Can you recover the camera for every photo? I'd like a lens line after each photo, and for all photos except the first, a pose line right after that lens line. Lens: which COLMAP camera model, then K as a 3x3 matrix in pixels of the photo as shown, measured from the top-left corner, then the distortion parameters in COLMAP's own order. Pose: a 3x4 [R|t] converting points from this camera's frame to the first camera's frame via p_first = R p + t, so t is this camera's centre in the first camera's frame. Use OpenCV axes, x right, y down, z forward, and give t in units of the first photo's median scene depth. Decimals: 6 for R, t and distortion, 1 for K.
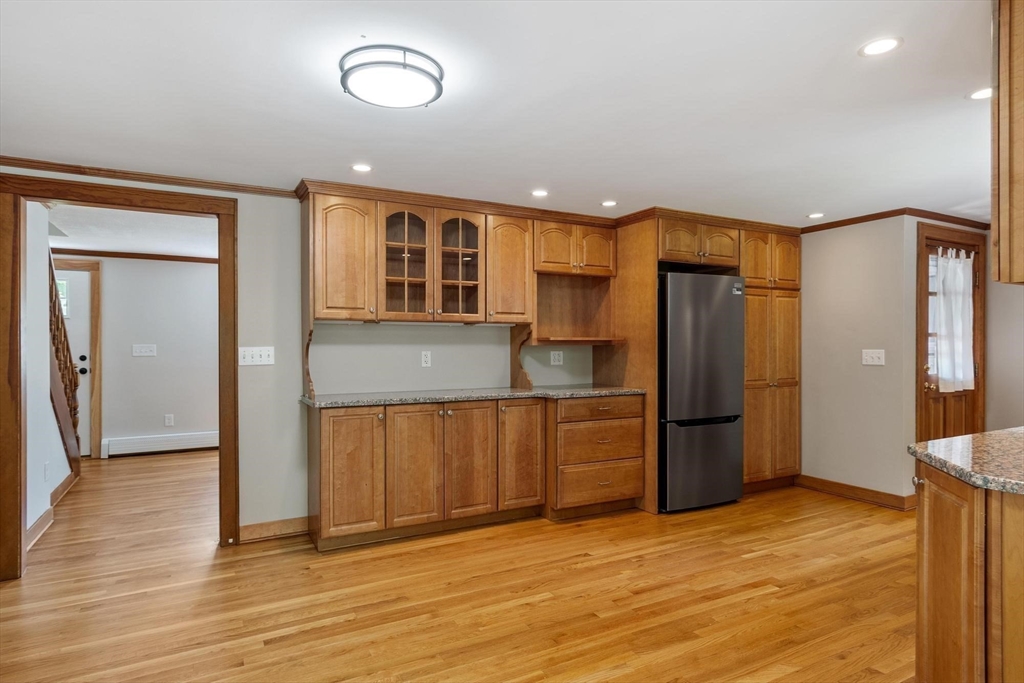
lens RADIAL K [[568.2, 0, 505.7], [0, 568.2, 345.2], [0, 0, 1]] dist [-0.001669, 0.000714]
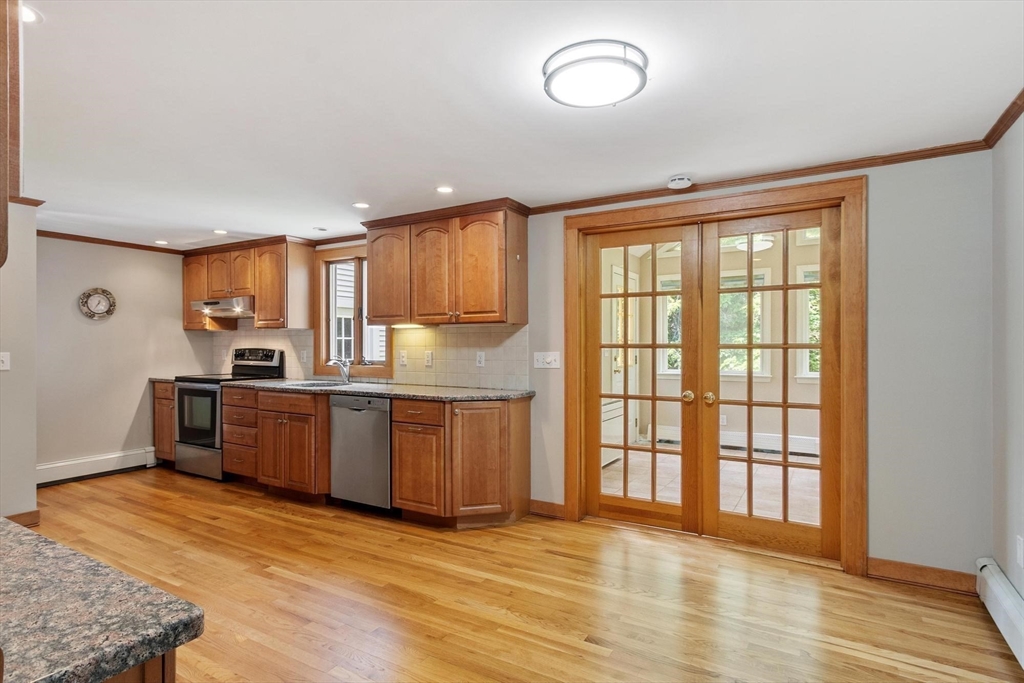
lens RADIAL K [[530.5, 0, 517.8], [0, 530.5, 345.7], [0, 0, 1]] dist [-0.002976, -0.000344]
pose [[-0.521837, 0.004377, 0.853034, -0.461345], [0.004560, 0.999987, -0.002342, 0.004499], [-0.853033, 0.002668, -0.521850, 0.808744]]
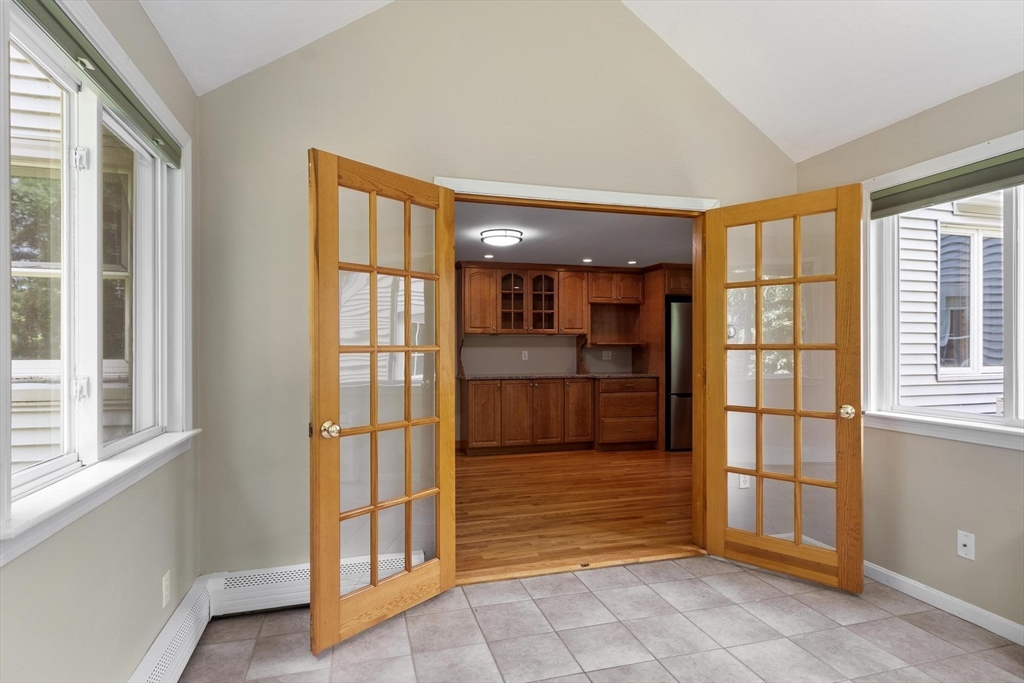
lens RADIAL K [[530.5, 0, 510.5], [0, 530.5, 344.6], [0, 0, 1]] dist [-0.002976, -0.000344]
pose [[0.978862, -0.002746, -0.204505, 0.152564], [0.001325, 0.999974, -0.007087, 0.002929], [0.204519, 0.006666, 0.978840, -0.609364]]
